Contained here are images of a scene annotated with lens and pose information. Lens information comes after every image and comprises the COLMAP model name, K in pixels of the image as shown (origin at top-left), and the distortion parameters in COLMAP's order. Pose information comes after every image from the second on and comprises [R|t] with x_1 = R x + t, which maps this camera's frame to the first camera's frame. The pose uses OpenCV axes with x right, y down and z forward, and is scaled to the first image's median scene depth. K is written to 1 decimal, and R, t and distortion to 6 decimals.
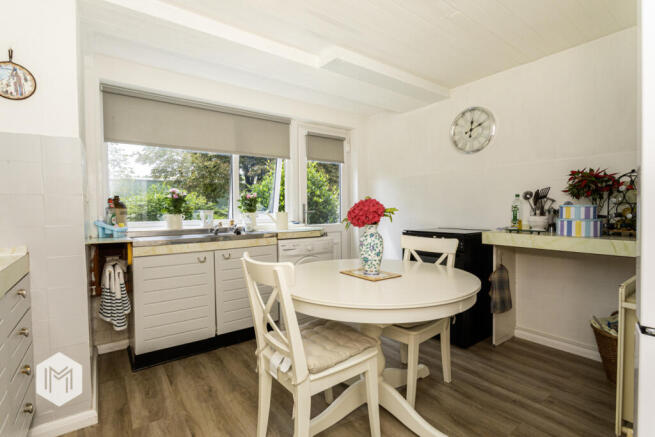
lens RADIAL K [[309.0, 0, 327.5], [0, 309.0, 218.5], [0, 0, 1]] dist [-0.000454, -0.000067]
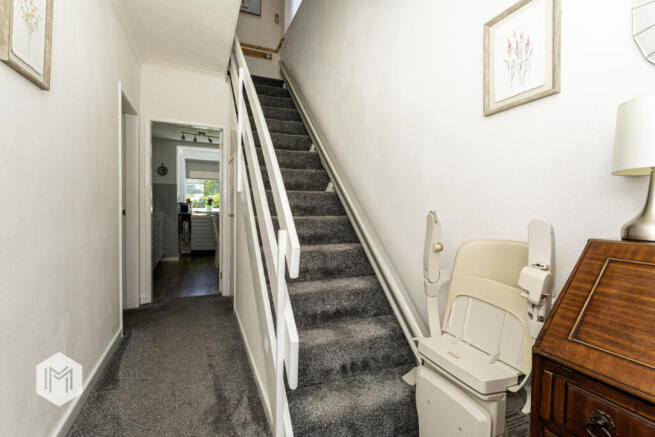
lens RADIAL K [[319.6, 0, 327.5], [0, 319.6, 207.3], [0, 0, 1]] dist [0.000144, 0.000002]
pose [[0.971348, 0.011766, -0.237372, 1.439670], [-0.017438, 0.999610, -0.021811, 0.055149], [0.237023, 0.025325, 0.971174, -1.770076]]
